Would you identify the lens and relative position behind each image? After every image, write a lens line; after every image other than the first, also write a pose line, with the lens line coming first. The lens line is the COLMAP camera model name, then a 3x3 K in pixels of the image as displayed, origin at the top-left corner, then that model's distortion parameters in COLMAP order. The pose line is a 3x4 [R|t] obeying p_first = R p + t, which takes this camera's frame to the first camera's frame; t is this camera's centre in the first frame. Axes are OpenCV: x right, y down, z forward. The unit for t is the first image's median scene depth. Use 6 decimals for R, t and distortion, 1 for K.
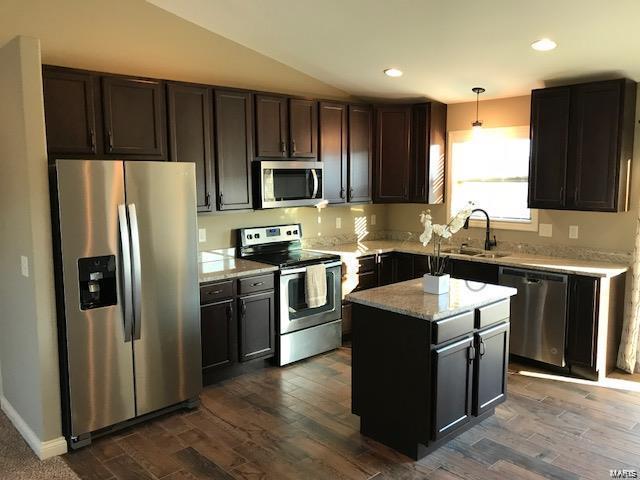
lens RADIAL K [[537.3, 0, 320.0], [0, 537.3, 240.0], [0, 0, 1]] dist [0.002009, -0.005281]
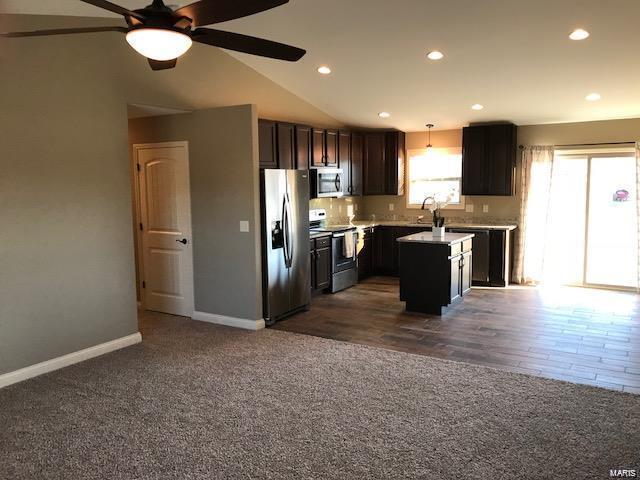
lens RADIAL K [[520.1, 0, 319.1], [0, 520.1, 248.7], [0, 0, 1]] dist [0.001069, -0.001614]
pose [[0.968806, -0.040308, 0.244522, -0.452556], [0.038335, 0.999183, 0.012823, 0.069827], [-0.244839, -0.003049, 0.969559, -0.489267]]
